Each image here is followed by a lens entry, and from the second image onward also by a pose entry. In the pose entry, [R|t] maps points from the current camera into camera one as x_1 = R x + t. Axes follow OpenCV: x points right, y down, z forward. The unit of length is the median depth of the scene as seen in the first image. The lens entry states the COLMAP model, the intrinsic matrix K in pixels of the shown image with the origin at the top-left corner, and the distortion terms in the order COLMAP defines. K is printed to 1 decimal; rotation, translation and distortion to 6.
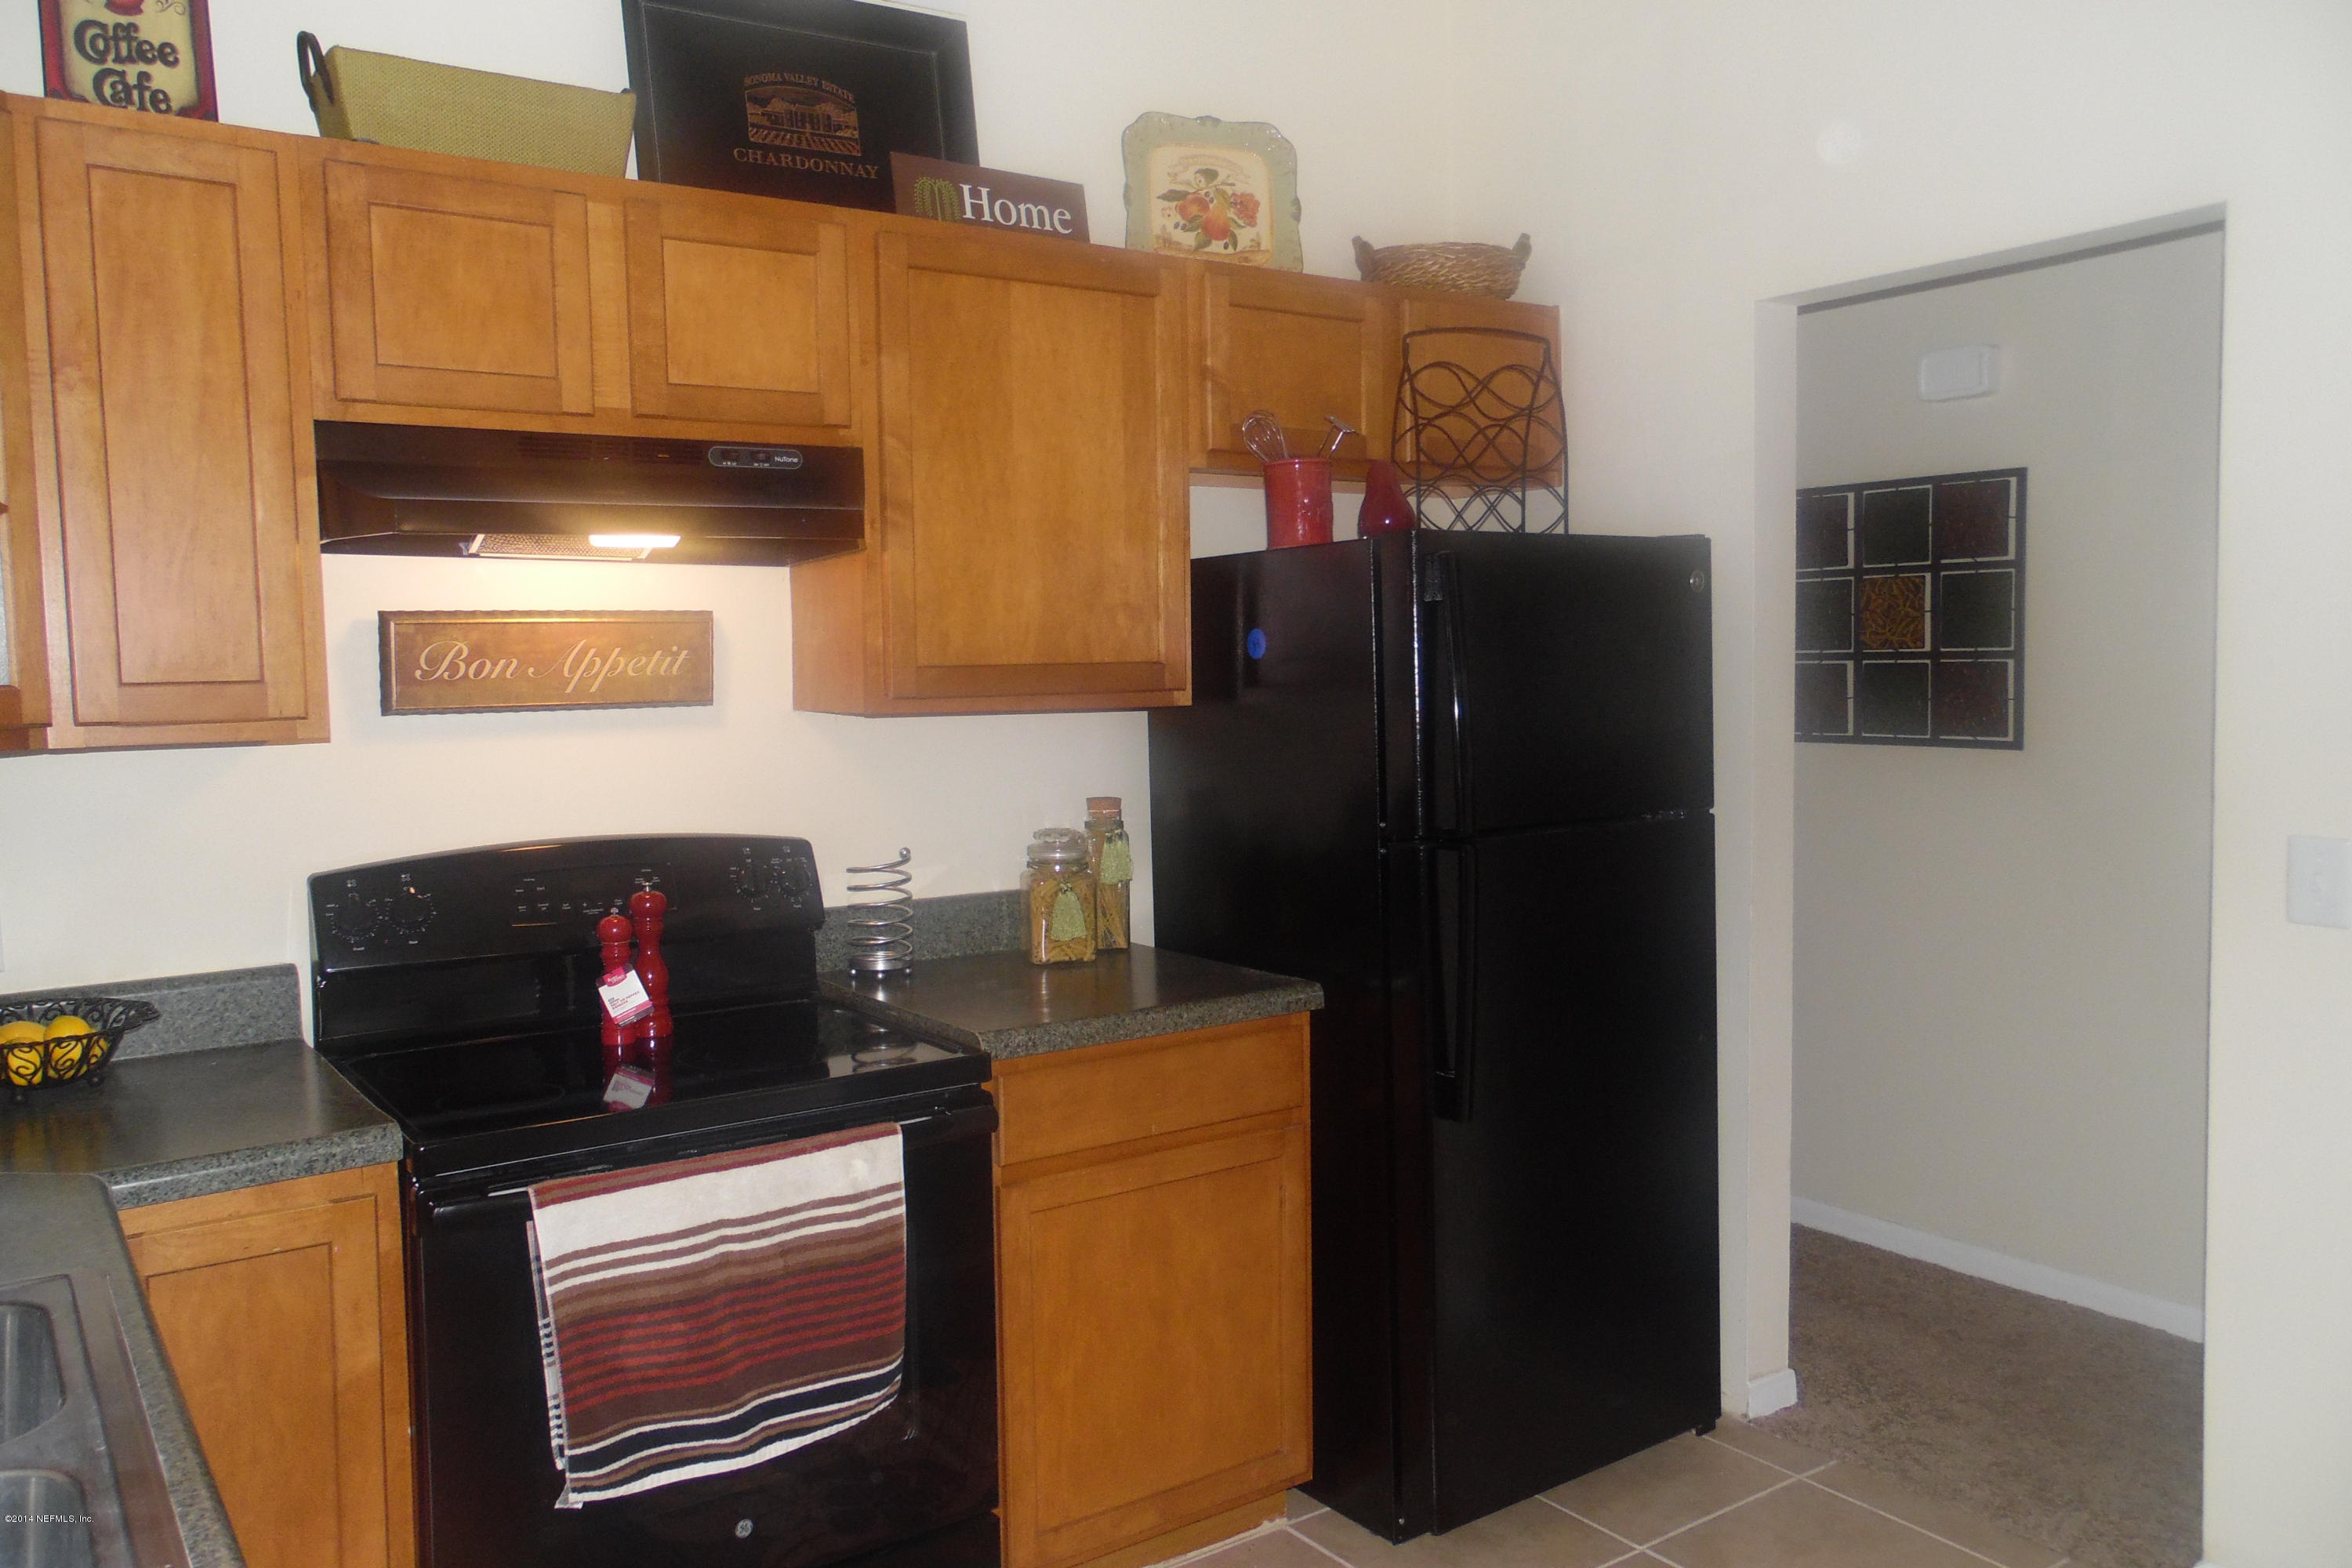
lens RADIAL K [[1764.4, 0, 1178.8], [0, 1764.4, 779.6], [0, 0, 1]] dist [0.015776, 0.003201]
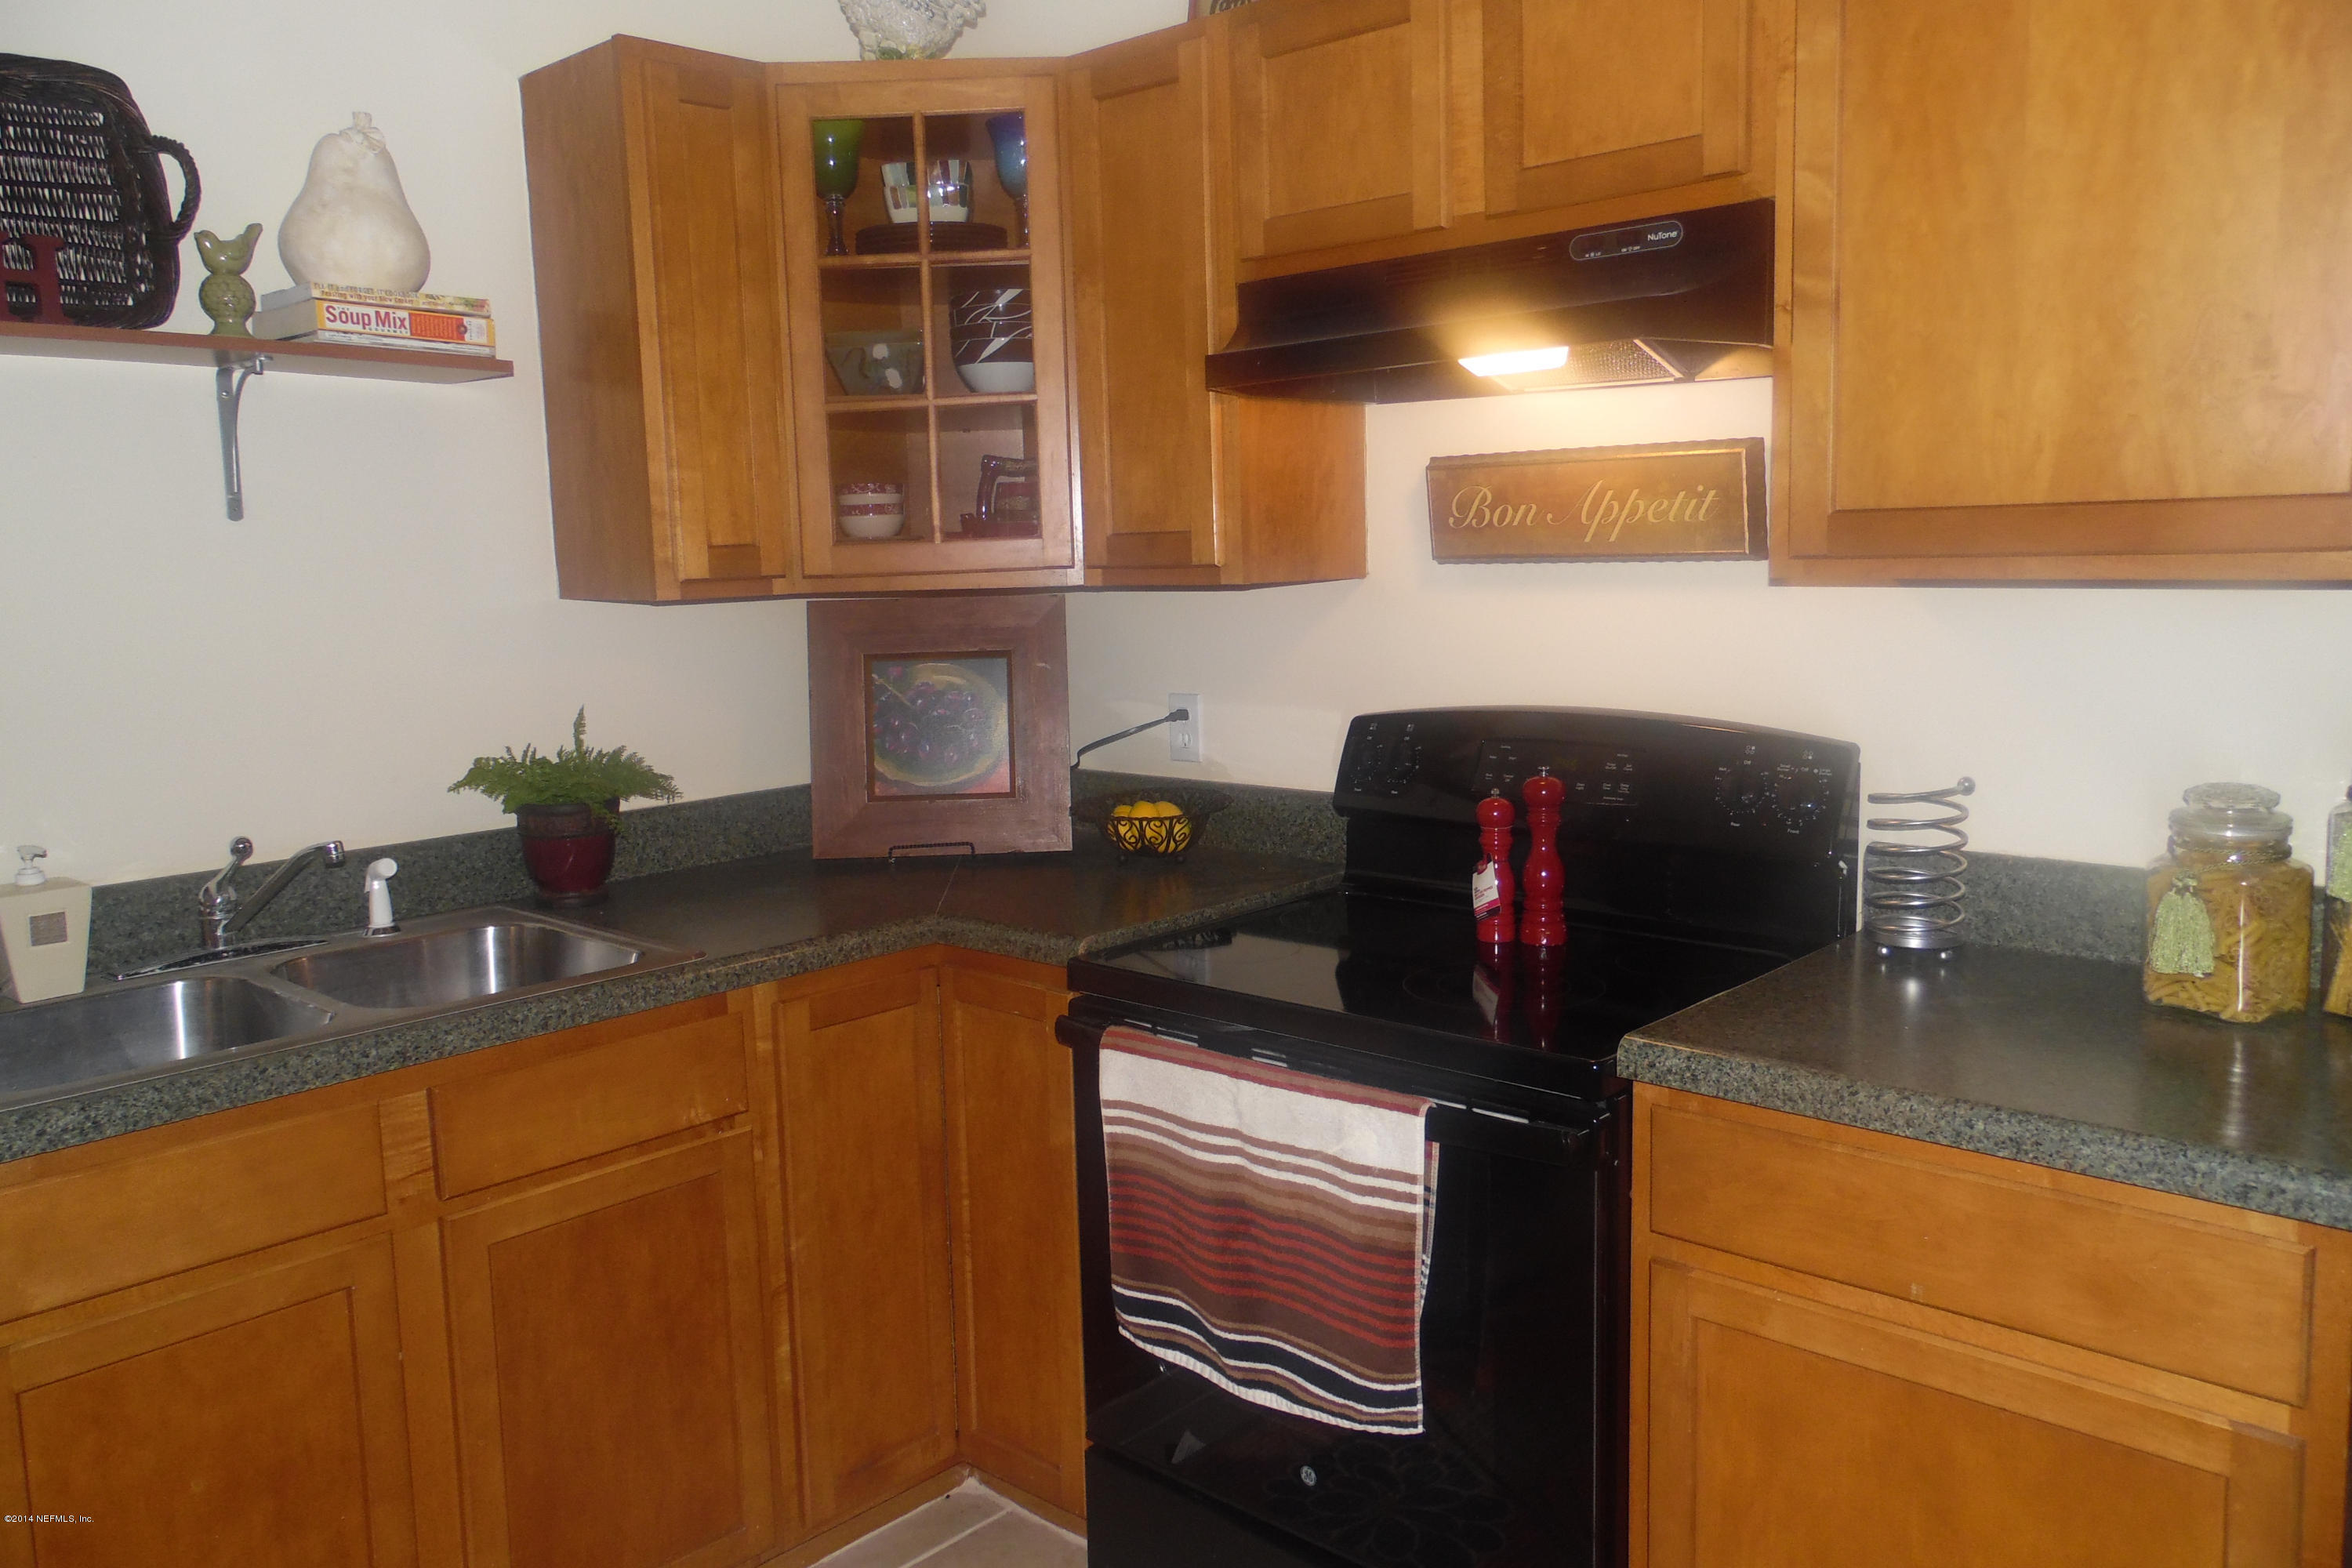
lens RADIAL K [[1764.4, 0, 1182.0], [0, 1764.4, 782.1], [0, 0, 1]] dist [0.015776, 0.003201]
pose [[0.240224, 0.147257, -0.959483, 0.482818], [-0.049030, 0.989006, 0.139513, -0.045520], [0.969479, 0.013529, 0.244802, 0.615142]]
